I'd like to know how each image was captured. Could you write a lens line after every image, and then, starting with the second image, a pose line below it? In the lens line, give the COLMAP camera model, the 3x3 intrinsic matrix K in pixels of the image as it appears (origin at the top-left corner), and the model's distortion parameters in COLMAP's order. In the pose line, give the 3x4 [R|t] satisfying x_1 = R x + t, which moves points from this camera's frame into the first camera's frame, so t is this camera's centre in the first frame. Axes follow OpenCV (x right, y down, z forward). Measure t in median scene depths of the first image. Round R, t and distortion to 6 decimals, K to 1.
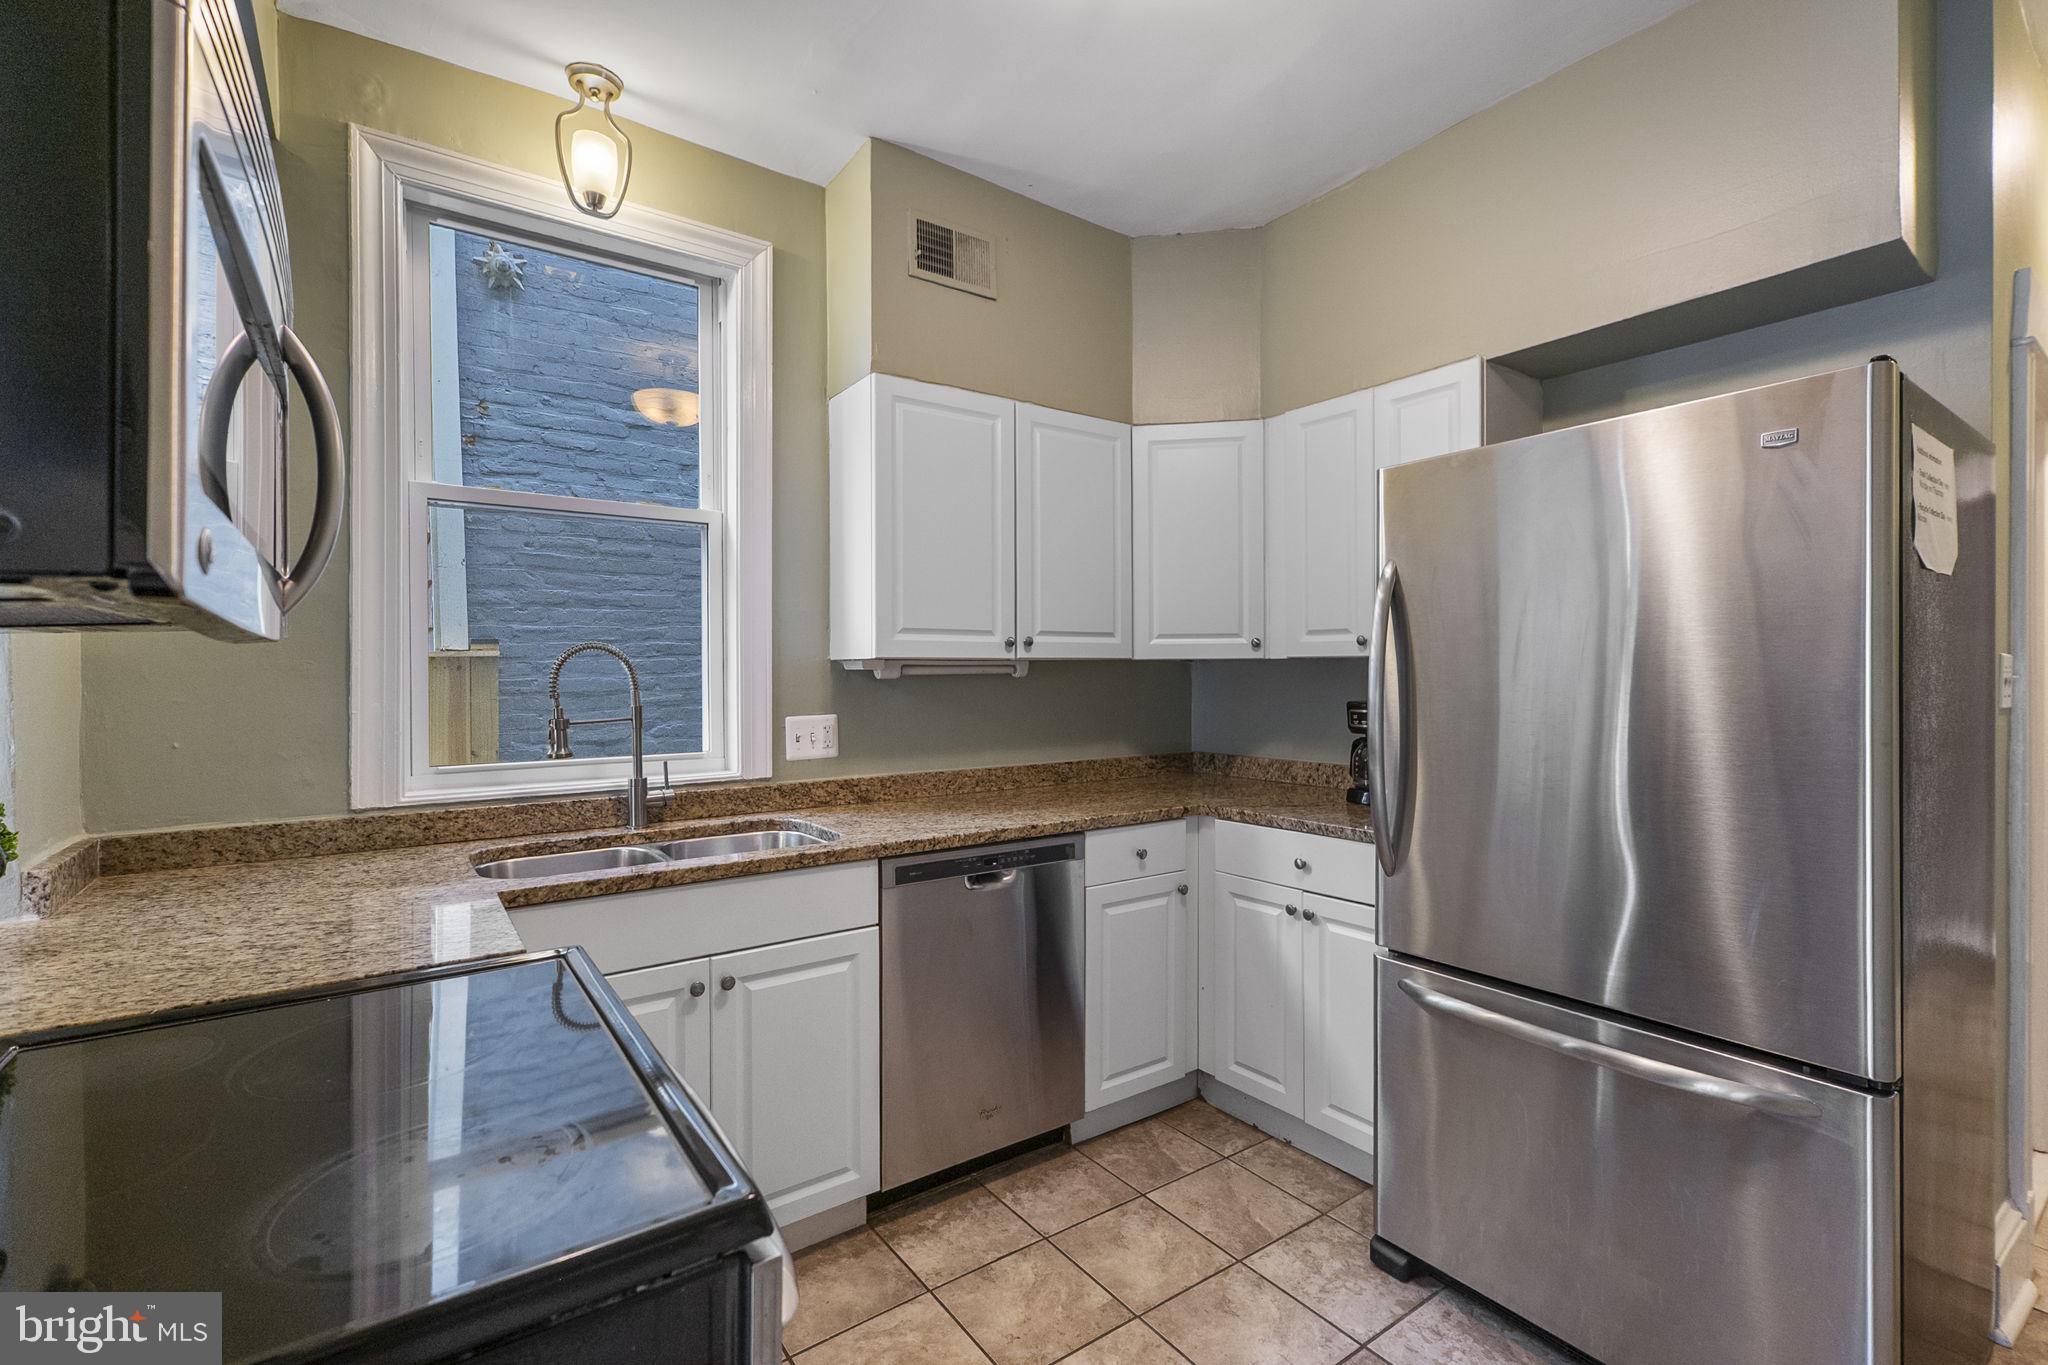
lens RADIAL K [[896.3, 0, 1015.6], [0, 896.3, 678.1], [0, 0, 1]] dist [0.008186, -0.000714]
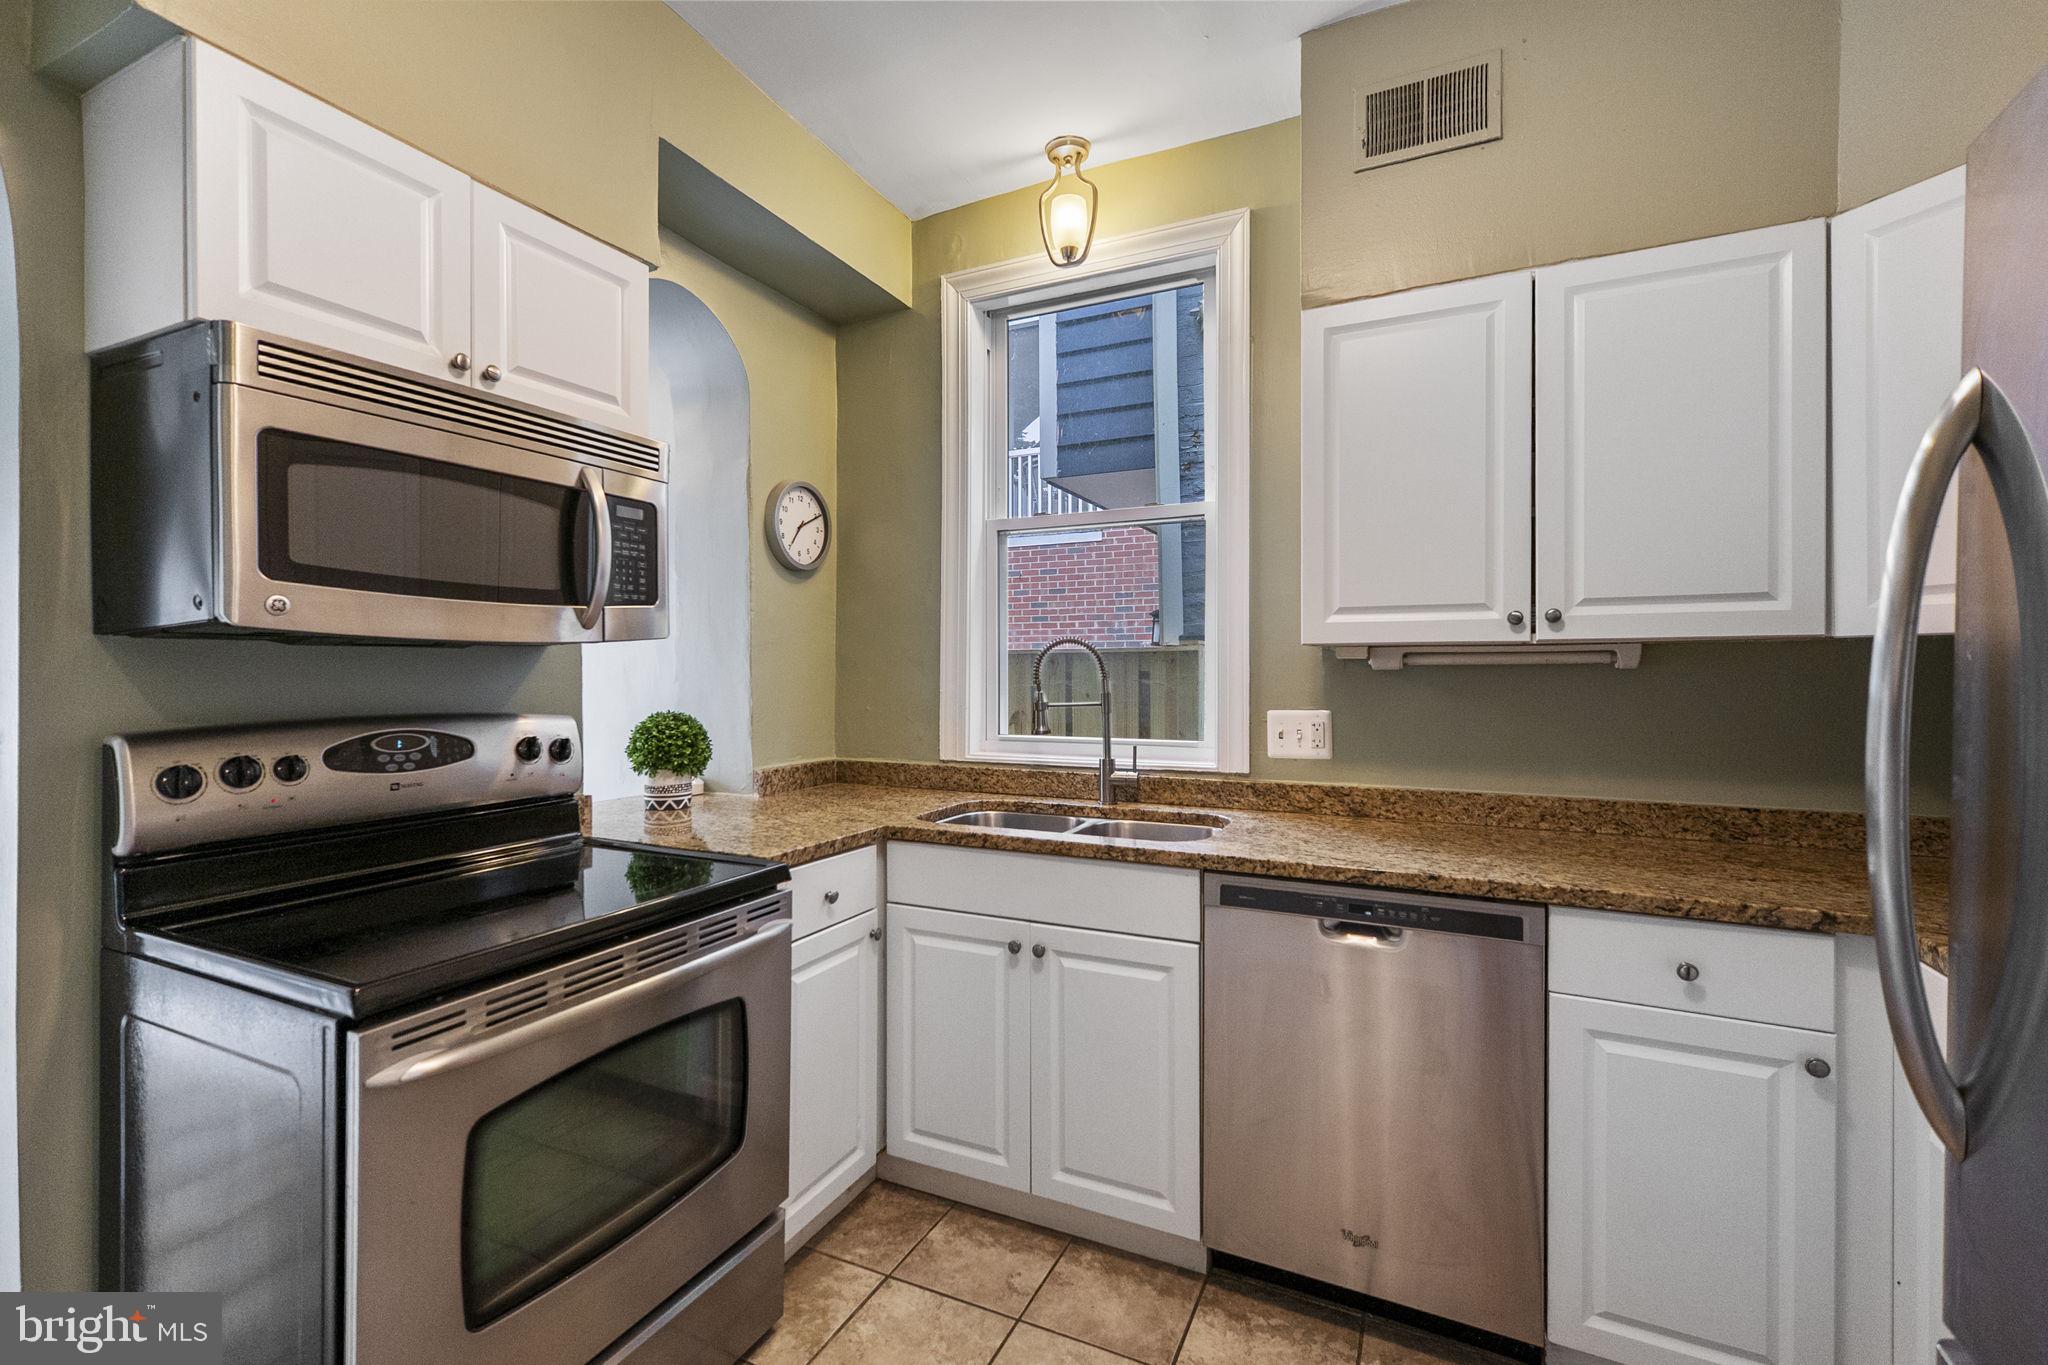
lens RADIAL K [[896.3, 0, 1015.1], [0, 896.3, 672.6], [0, 0, 1]] dist [0.008186, -0.000714]
pose [[0.481809, 0.005357, -0.876260, 0.484598], [-0.005549, 0.999980, 0.003063, 0.003251], [0.876259, 0.003386, 0.481829, 0.367077]]
